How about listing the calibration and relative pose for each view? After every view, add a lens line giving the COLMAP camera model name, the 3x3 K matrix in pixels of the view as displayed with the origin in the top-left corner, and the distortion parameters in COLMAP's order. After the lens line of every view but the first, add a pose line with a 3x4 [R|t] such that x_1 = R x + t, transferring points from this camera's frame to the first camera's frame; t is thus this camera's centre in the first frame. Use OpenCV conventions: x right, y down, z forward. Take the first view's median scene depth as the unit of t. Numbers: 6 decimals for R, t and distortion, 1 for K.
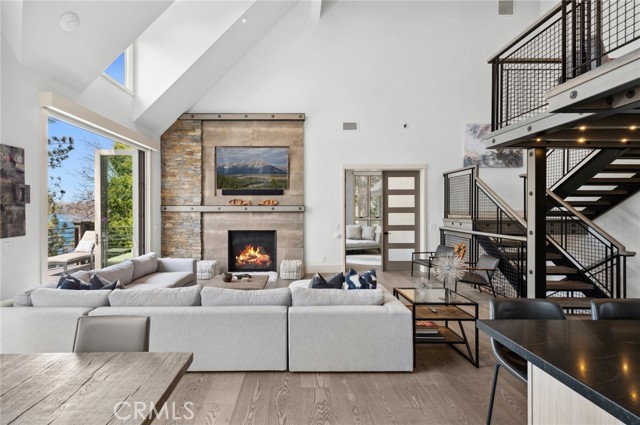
lens RADIAL K [[299.9, 0, 307.8], [0, 299.9, 210.8], [0, 0, 1]] dist [0.003459, -0.001340]
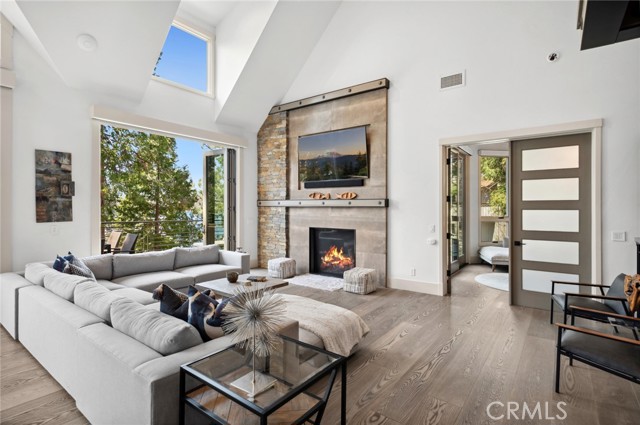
lens RADIAL K [[318.4, 0, 322.1], [0, 318.4, 210.6], [0, 0, 1]] dist [0.011287, 0.001631]
pose [[0.803087, 0.010969, -0.595761, 0.341379], [-0.009758, 0.999939, 0.005257, 0.009721], [0.595782, 0.001592, 0.803144, 0.250110]]
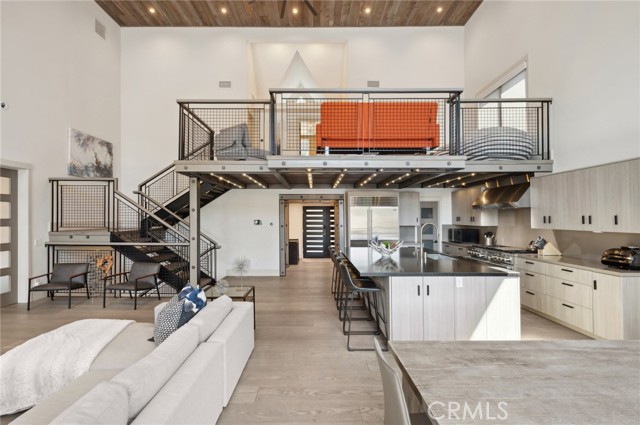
lens RADIAL K [[299.9, 0, 312.7], [0, 299.9, 217.5], [0, 0, 1]] dist [0.003459, -0.001340]
pose [[-0.010750, 0.000026, 0.999942, -0.405799], [0.005425, 0.999985, 0.000032, -0.011911], [-0.999927, 0.005425, -0.010750, 0.274407]]
